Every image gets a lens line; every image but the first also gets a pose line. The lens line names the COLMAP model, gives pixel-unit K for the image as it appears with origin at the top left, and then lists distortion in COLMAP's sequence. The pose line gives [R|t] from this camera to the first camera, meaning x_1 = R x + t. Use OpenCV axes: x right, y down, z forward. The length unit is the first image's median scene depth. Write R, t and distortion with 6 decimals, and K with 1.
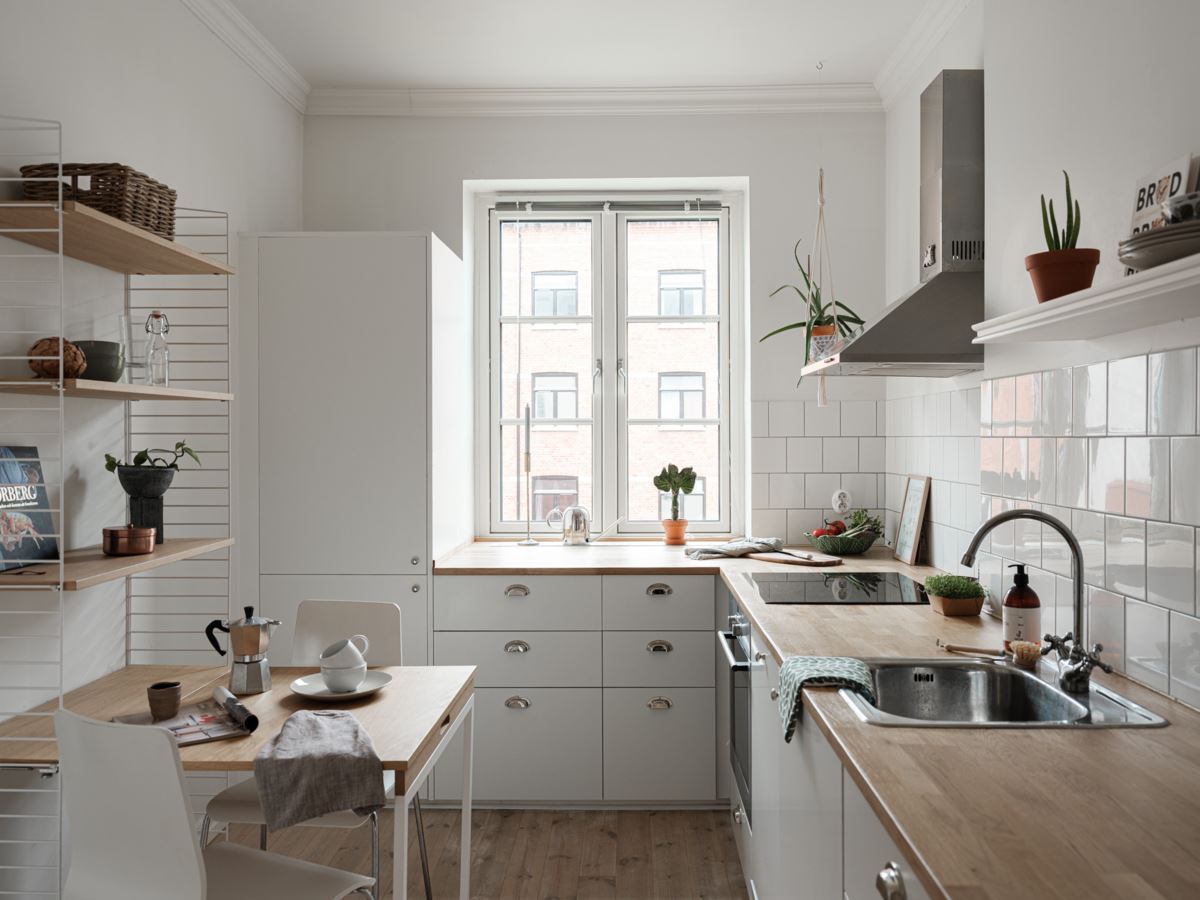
lens RADIAL K [[950.1, 0, 604.7], [0, 950.1, 441.7], [0, 0, 1]] dist [0.000722, -0.011028]
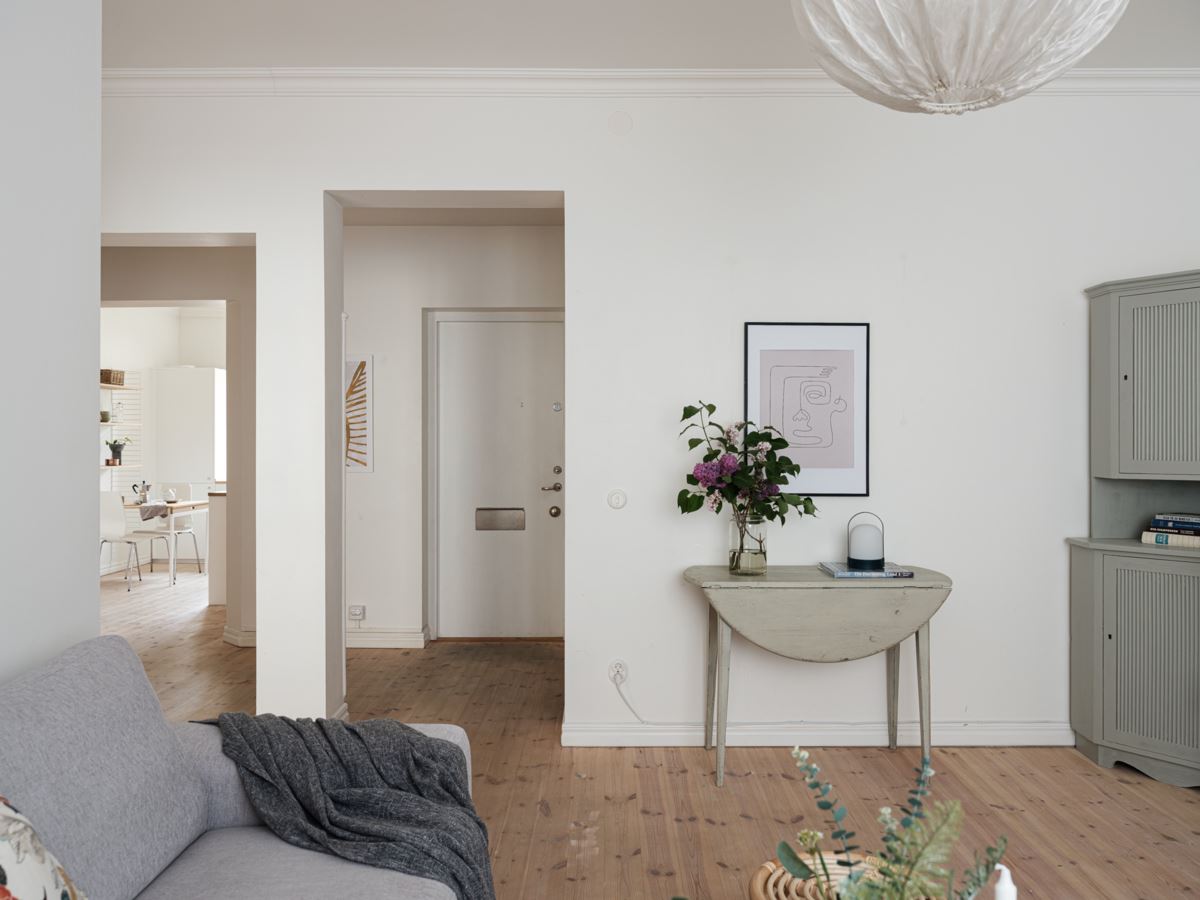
lens RADIAL K [[950.1, 0, 605.2], [0, 950.1, 454.1], [0, 0, 1]] dist [0.000722, -0.011028]
pose [[0.999864, 0.004222, 0.015946, 1.297066], [-0.004276, 0.999985, 0.003379, 0.043289], [-0.015931, -0.003446, 0.999867, -2.600720]]
